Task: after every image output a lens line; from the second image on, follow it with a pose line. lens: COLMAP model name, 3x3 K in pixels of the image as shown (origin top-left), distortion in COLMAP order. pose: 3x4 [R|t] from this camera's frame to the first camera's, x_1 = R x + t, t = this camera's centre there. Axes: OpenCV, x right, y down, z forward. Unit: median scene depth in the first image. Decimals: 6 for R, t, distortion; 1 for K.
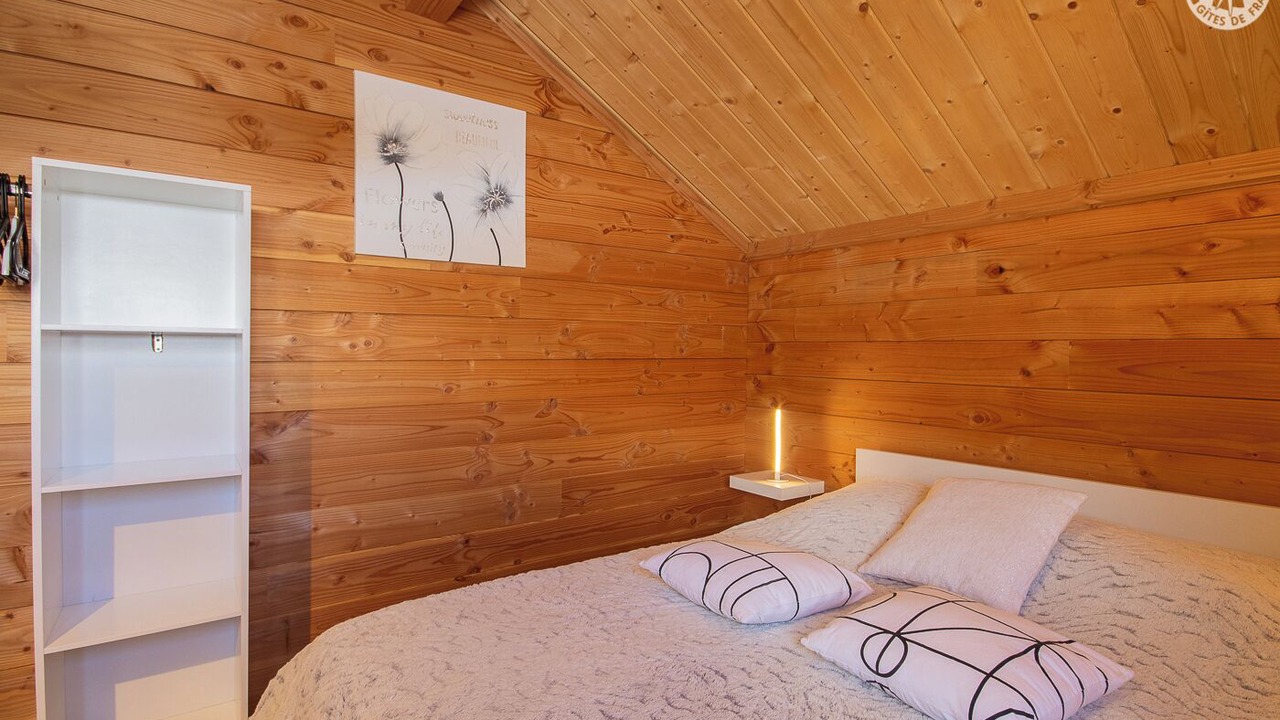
lens RADIAL K [[612.2, 0, 641.0], [0, 612.2, 358.7], [0, 0, 1]] dist [-0.008867, 0.000051]
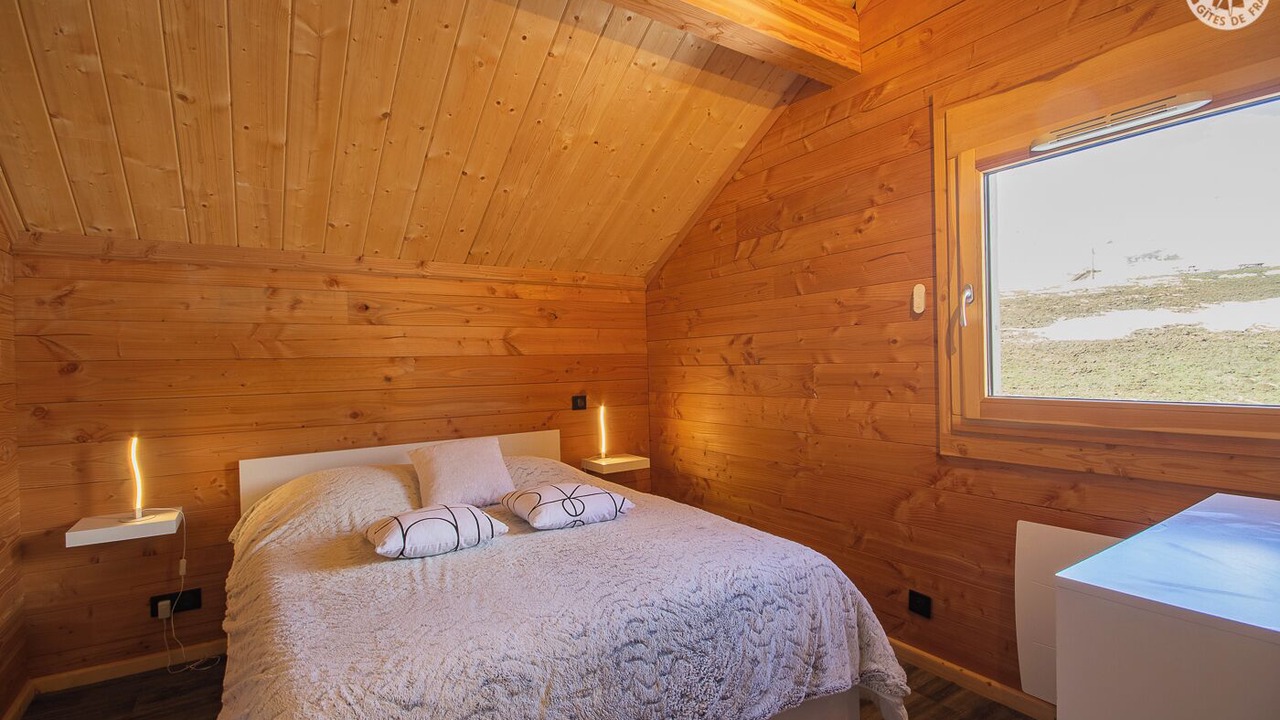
lens RADIAL K [[612.2, 0, 641.1], [0, 612.2, 359.7], [0, 0, 1]] dist [-0.008867, 0.000051]
pose [[0.036955, -0.009559, 0.999271, -0.653530], [0.033384, 0.999408, 0.008326, -0.012594], [-0.998759, 0.033052, 0.037253, 0.259079]]
